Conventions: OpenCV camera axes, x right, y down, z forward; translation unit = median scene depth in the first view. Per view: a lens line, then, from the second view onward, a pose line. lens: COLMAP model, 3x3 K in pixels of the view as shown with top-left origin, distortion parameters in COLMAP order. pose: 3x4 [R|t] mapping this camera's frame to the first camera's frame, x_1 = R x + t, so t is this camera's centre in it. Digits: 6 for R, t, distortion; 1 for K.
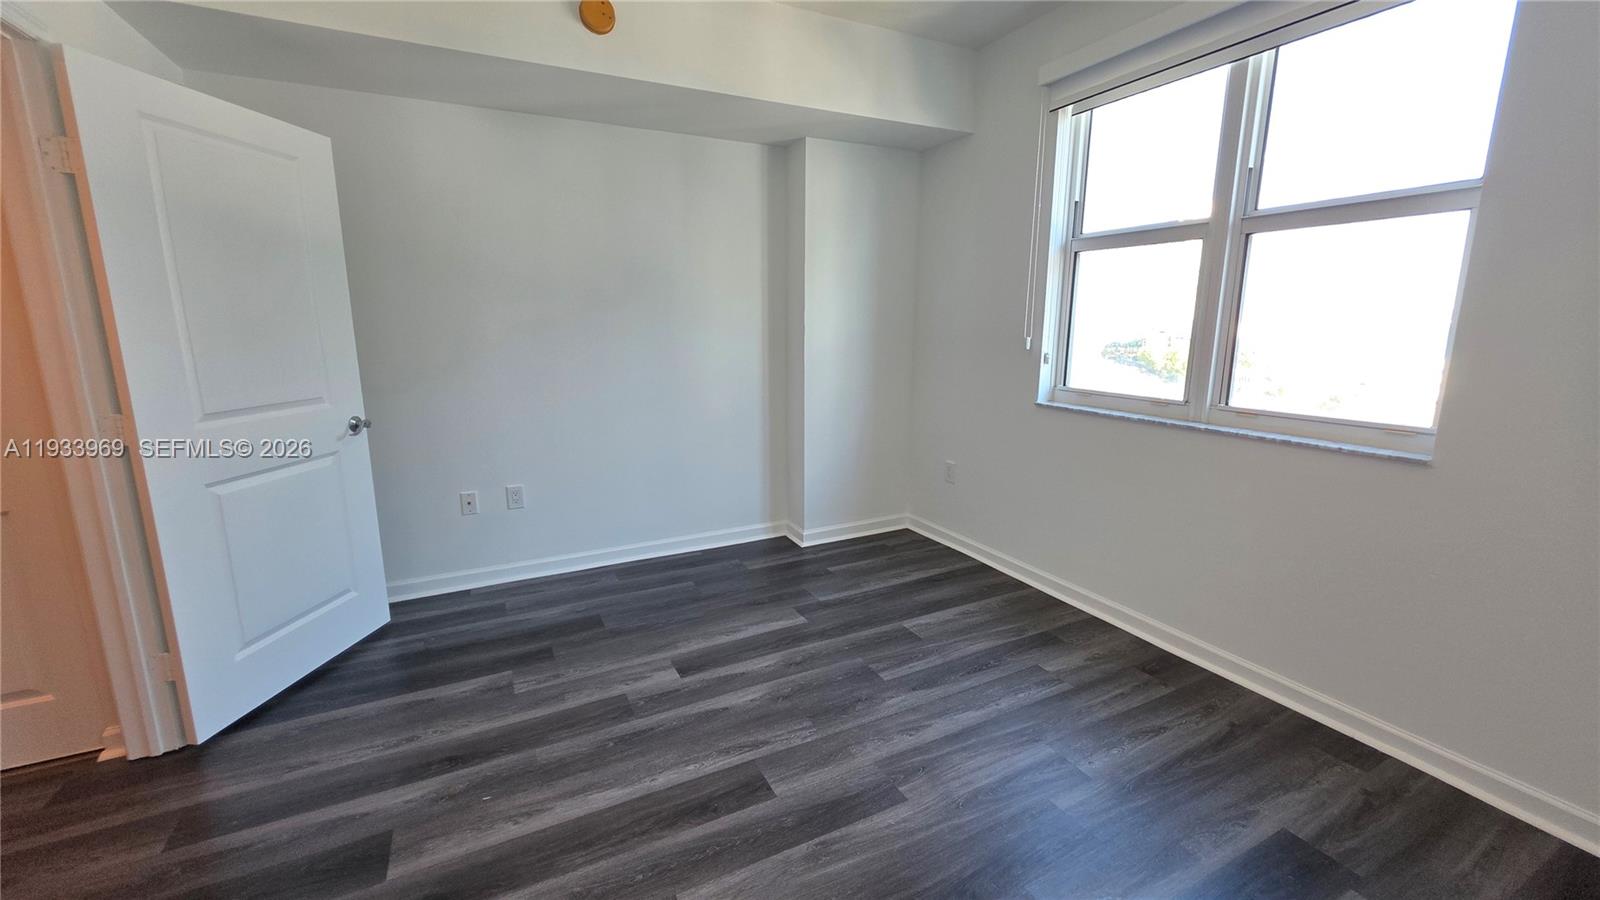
lens RADIAL K [[641.6, 0, 796.9], [0, 641.6, 444.8], [0, 0, 1]] dist [0.001803, -0.000199]
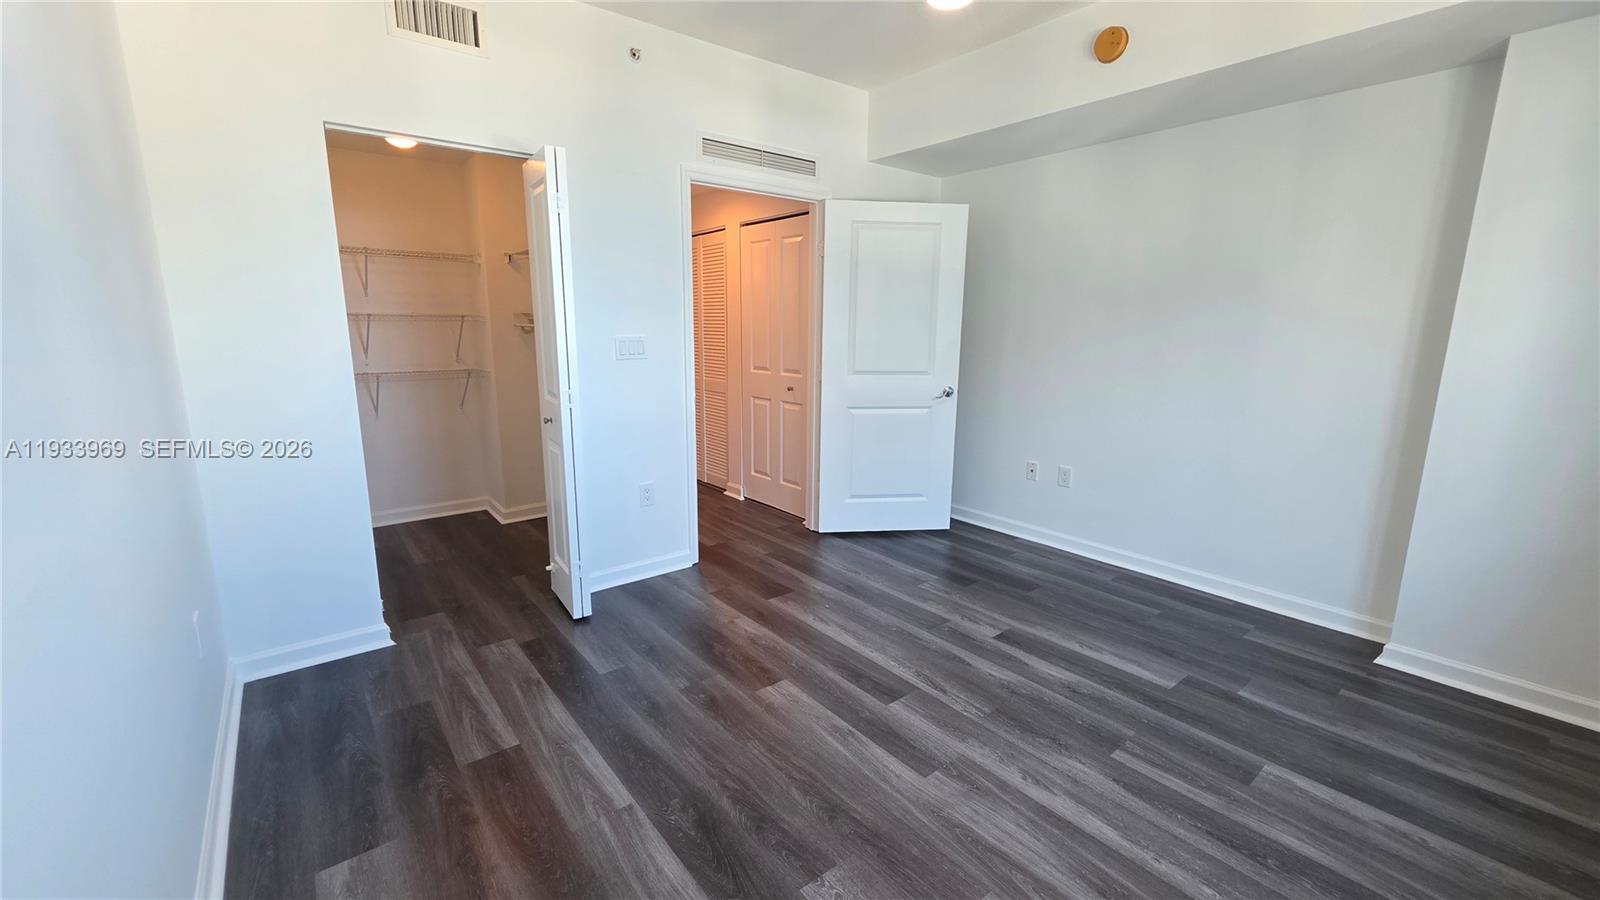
lens RADIAL K [[641.6, 0, 796.9], [0, 641.6, 444.8], [0, 0, 1]] dist [0.001803, -0.000199]
pose [[0.203312, 0.185232, -0.961433, 0.804716], [-0.197292, 0.969551, 0.145075, -0.066756], [0.959031, 0.160187, 0.233666, 0.361145]]
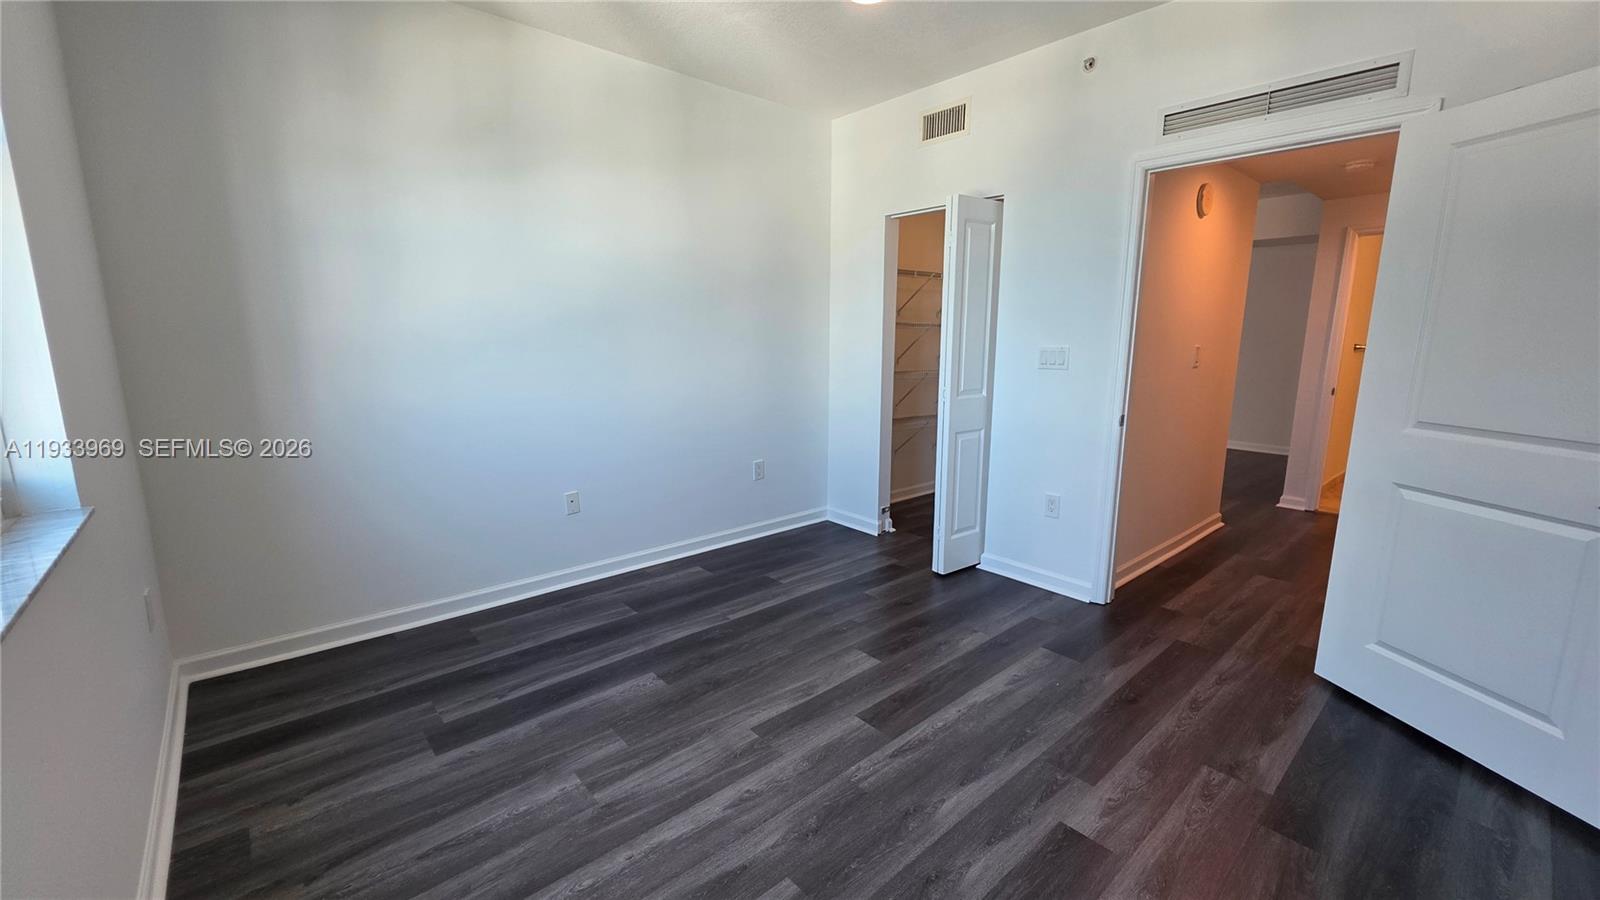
lens RADIAL K [[641.6, 0, 796.9], [0, 641.6, 444.8], [0, 0, 1]] dist [0.001803, -0.000199]
pose [[-0.968991, 0.039065, -0.243990, 0.278170], [-0.051732, 0.933469, 0.354908, -0.285951], [0.241622, 0.356524, -0.902502, 1.479413]]
